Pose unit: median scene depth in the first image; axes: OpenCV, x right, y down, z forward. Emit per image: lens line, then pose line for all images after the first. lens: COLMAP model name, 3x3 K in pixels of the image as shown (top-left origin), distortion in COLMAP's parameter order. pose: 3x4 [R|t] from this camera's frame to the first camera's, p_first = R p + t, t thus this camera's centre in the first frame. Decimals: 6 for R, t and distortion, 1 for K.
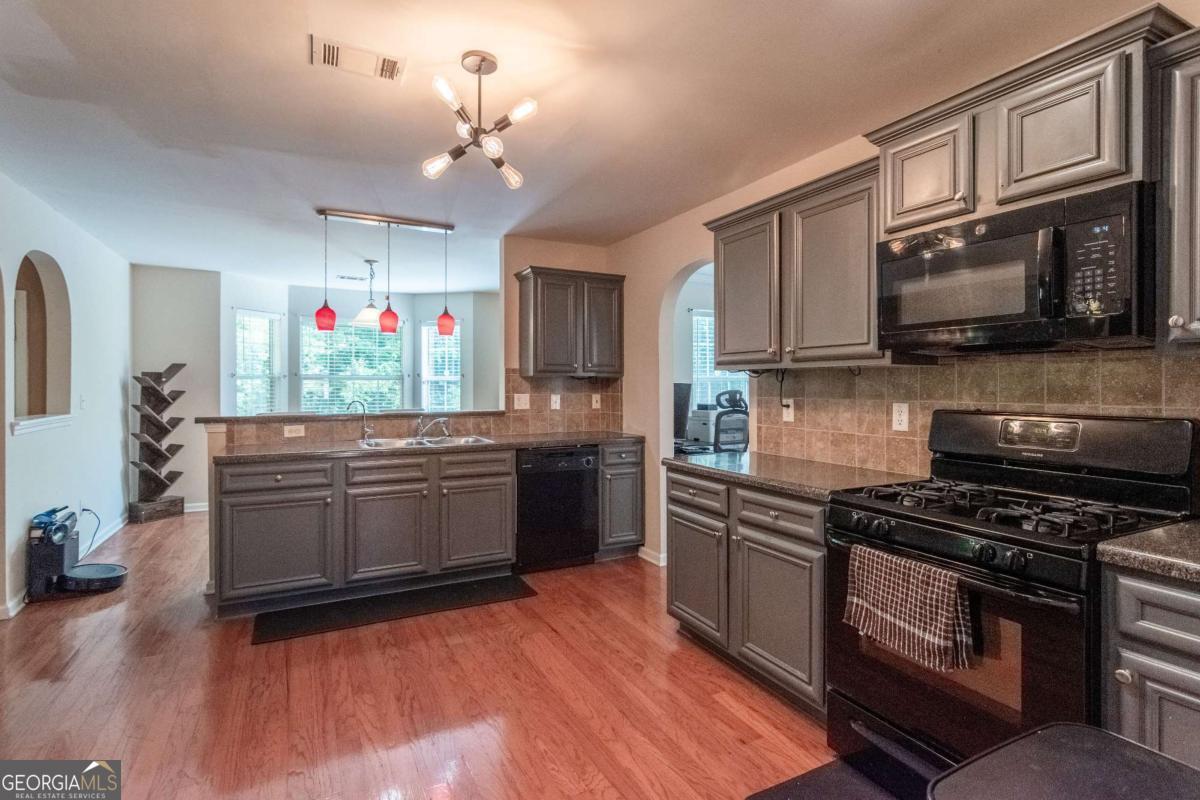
lens RADIAL K [[582.3, 0, 638.3], [0, 582.3, 384.8], [0, 0, 1]] dist [-0.011371, 0.004492]
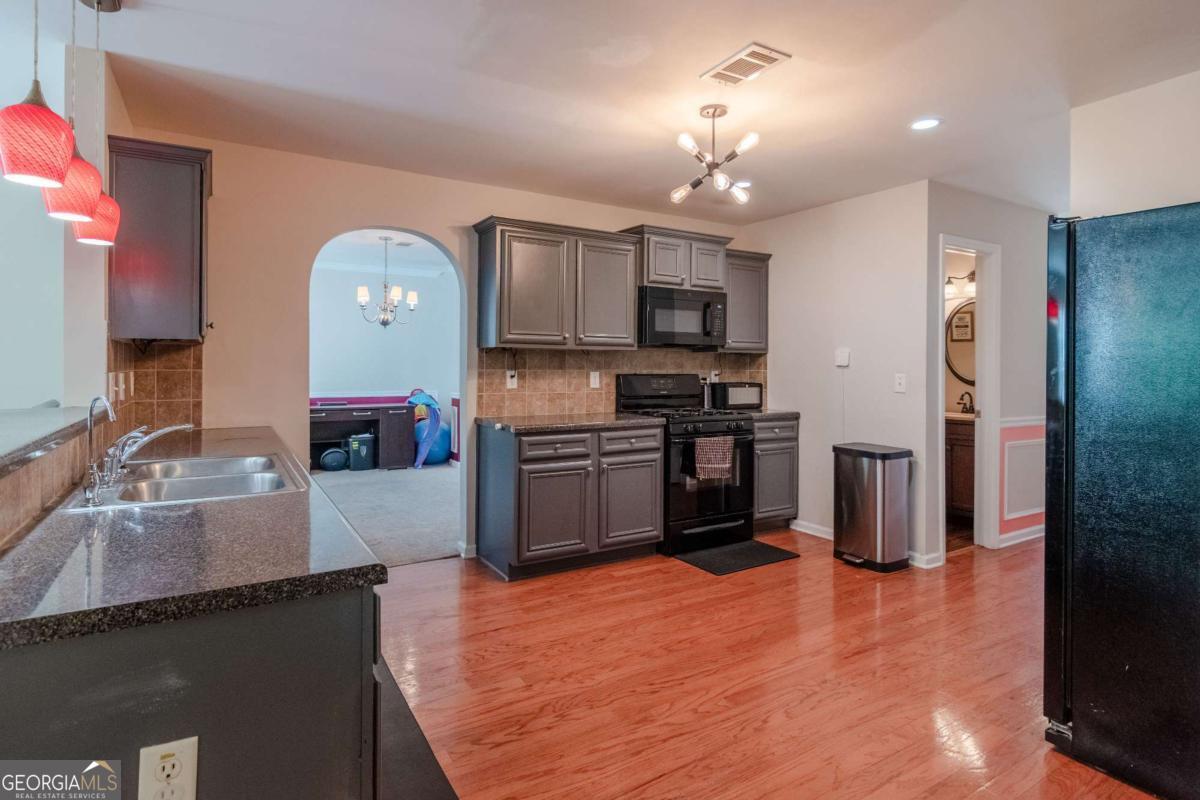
lens RADIAL K [[604.4, 0, 568.9], [0, 604.4, 356.0], [0, 0, 1]] dist [-0.003749, -0.000626]
pose [[-0.003267, 0.009621, 0.999948, -1.379867], [-0.010437, 0.999899, -0.009655, 0.003799], [-0.999940, -0.010468, -0.003166, 1.128345]]
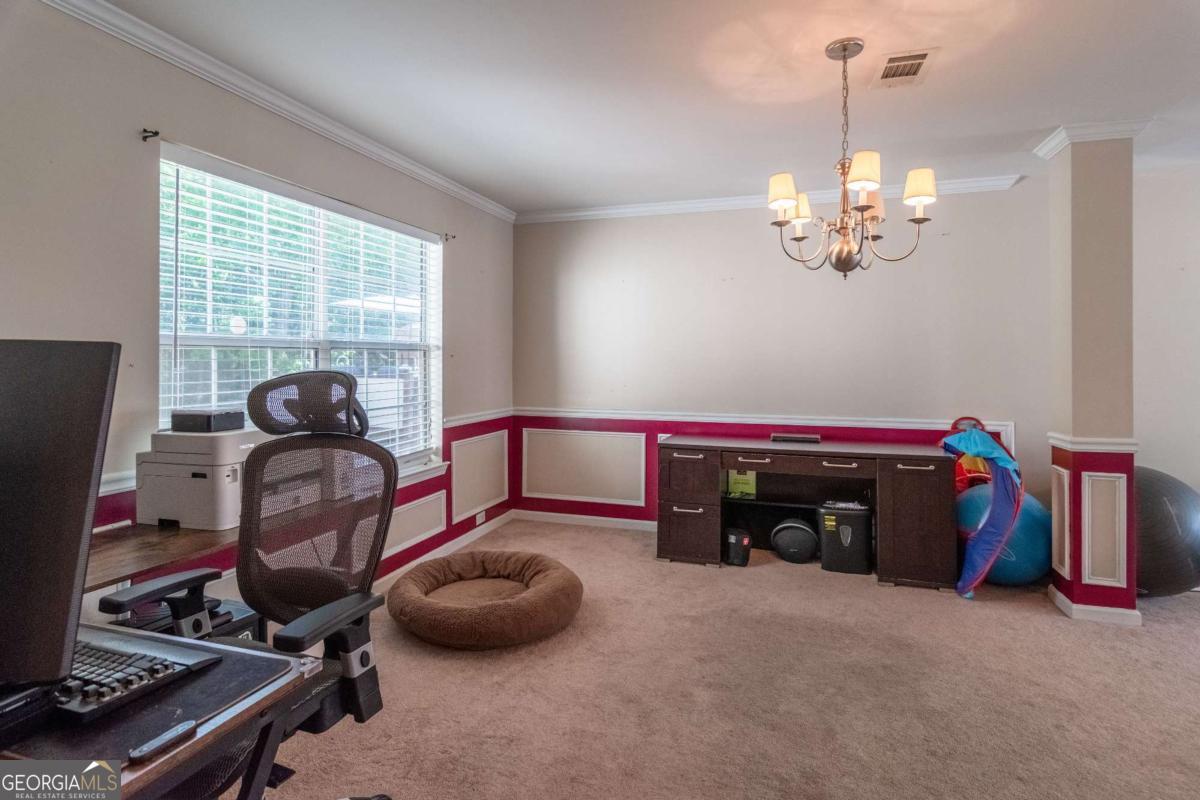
lens RADIAL K [[582.3, 0, 620.8], [0, 582.3, 355.0], [0, 0, 1]] dist [-0.011371, 0.004492]
pose [[0.731078, 0.004748, 0.682277, 0.153710], [0.000938, 0.999968, -0.007964, 0.006023], [-0.682293, 0.006462, 0.731050, 1.431130]]
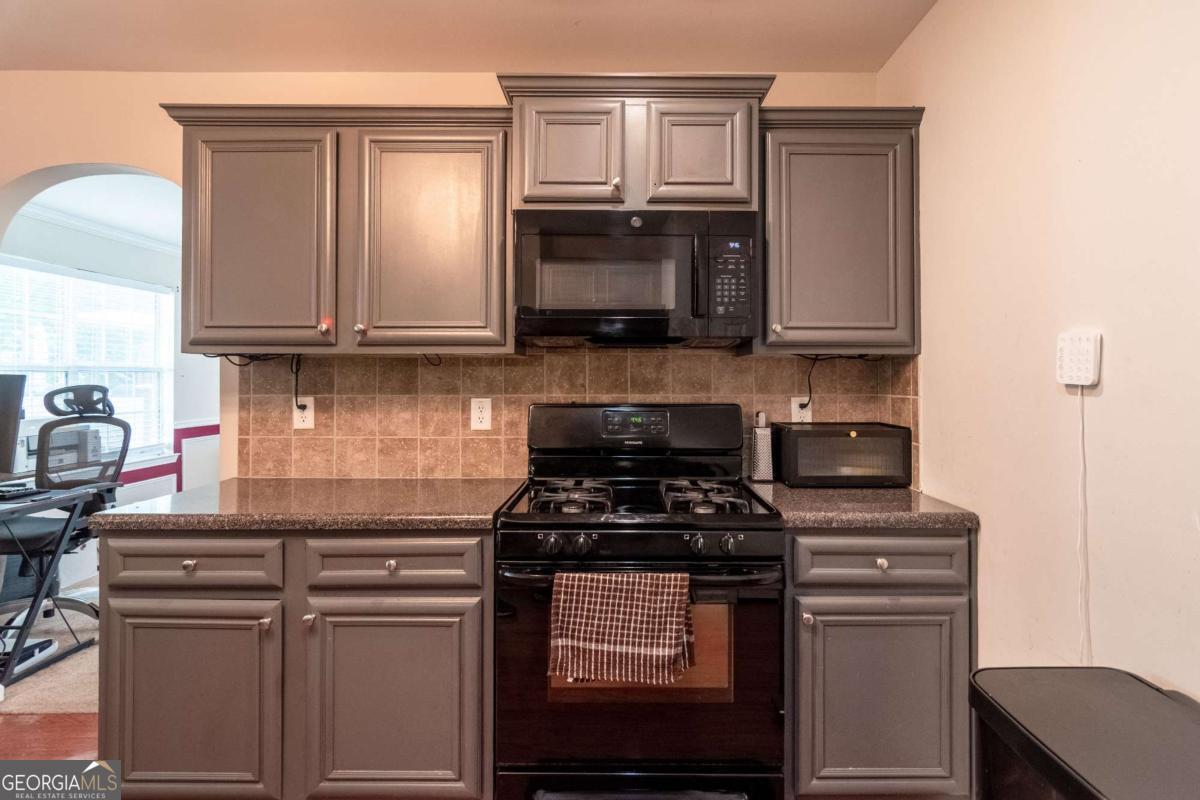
lens RADIAL K [[595.9, 0, 608.6], [0, 595.9, 374.5], [0, 0, 1]] dist [-0.002671, 0.001174]
pose [[0.497616, 0.006145, 0.867376, -0.242582], [-0.001302, 0.999979, -0.006338, 0.001275], [-0.867396, 0.002025, 0.497614, 0.402299]]
